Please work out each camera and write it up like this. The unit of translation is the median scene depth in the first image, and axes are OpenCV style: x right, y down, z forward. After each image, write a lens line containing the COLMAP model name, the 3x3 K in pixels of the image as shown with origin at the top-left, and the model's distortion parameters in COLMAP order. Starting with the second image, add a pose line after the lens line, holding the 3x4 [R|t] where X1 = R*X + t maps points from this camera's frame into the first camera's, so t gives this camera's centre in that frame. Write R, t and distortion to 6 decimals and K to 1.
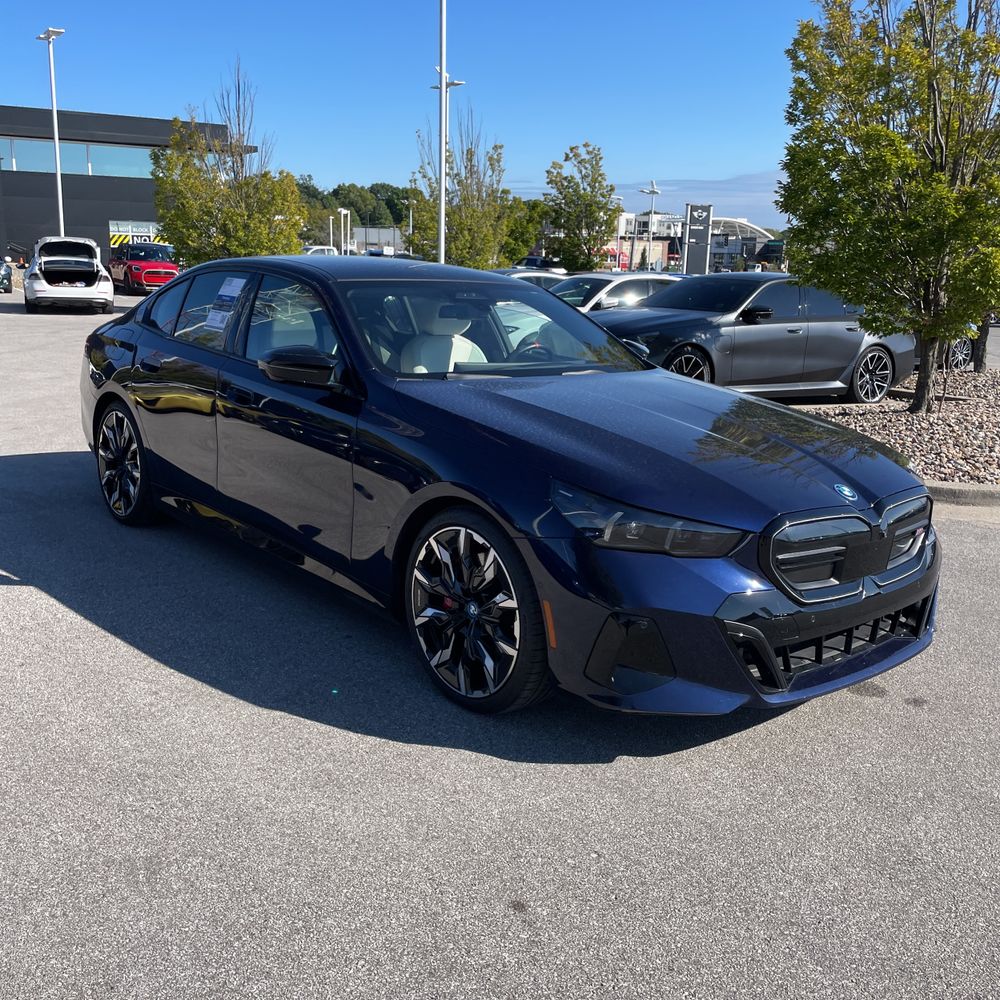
lens RADIAL K [[995.6, 0, 480.1], [0, 995.6, 502.7], [0, 0, 1]] dist [0.071251, -0.095462]
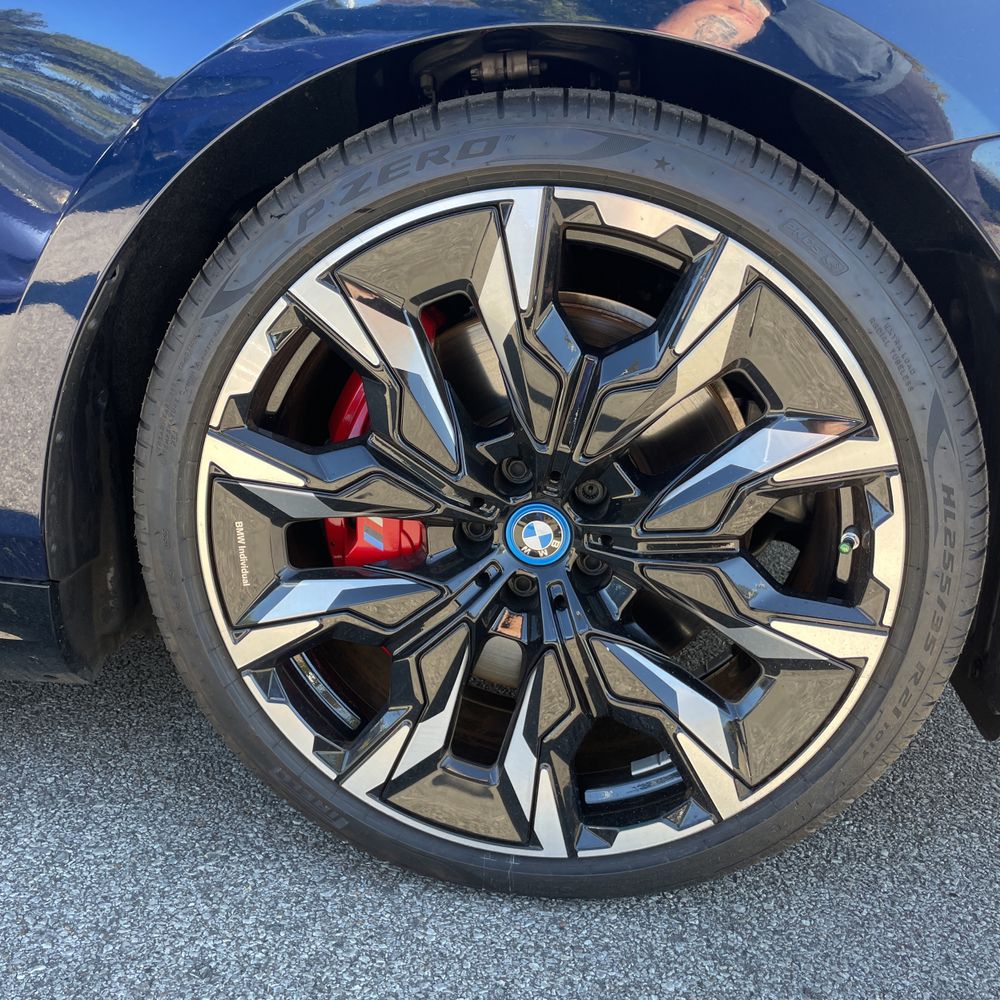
lens RADIAL K [[995.6, 0, 480.1], [0, 995.6, 502.7], [0, 0, 1]] dist [0.071251, -0.095462]
pose [[0.734877, -0.218365, 0.642084, -0.065177], [0.150257, 0.975642, 0.159833, 0.020045], [-0.661346, -0.020980, 0.749788, 0.294230]]
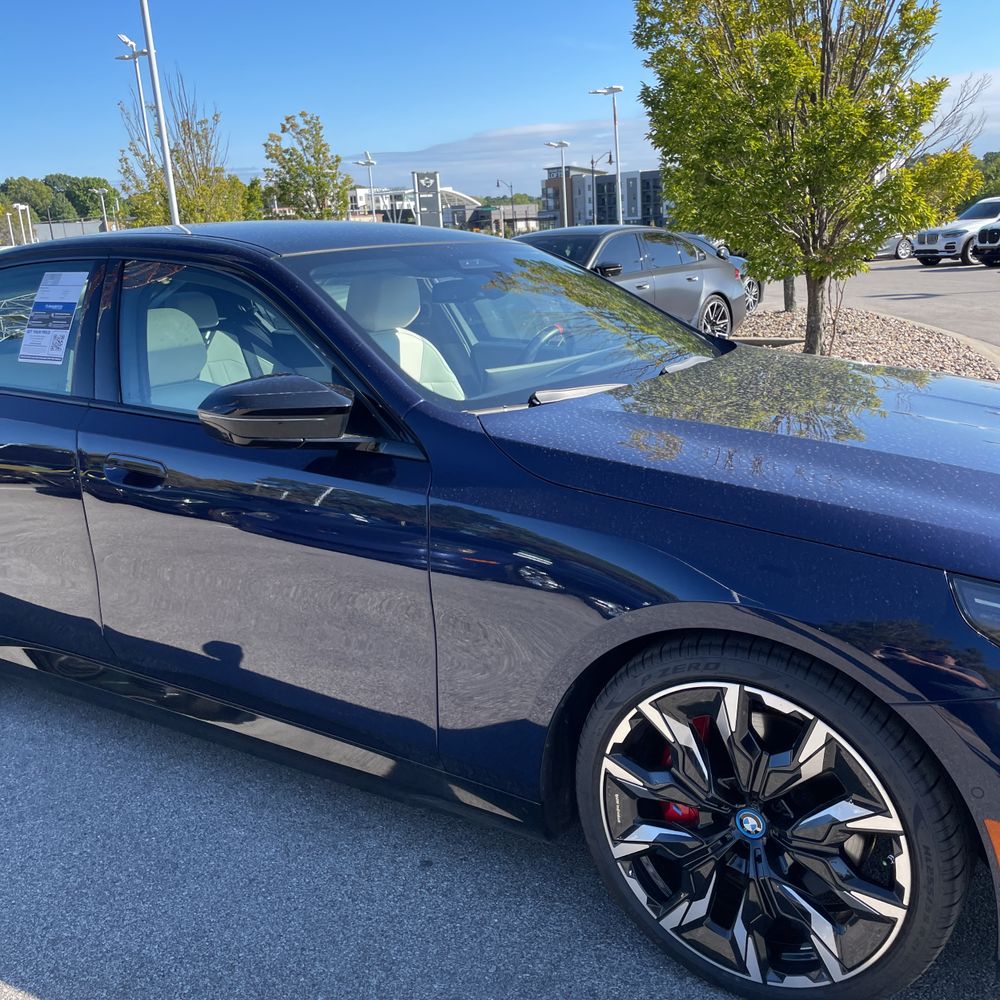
lens RADIAL K [[1014.2, 0, 510.3], [0, 1014.2, 498.5], [0, 0, 1]] dist [0.073645, -0.096796]
pose [[0.952927, -0.151389, 0.262700, -0.090343], [0.147616, 0.988455, 0.034157, -0.038011], [-0.264838, 0.006229, 0.964273, 0.178921]]
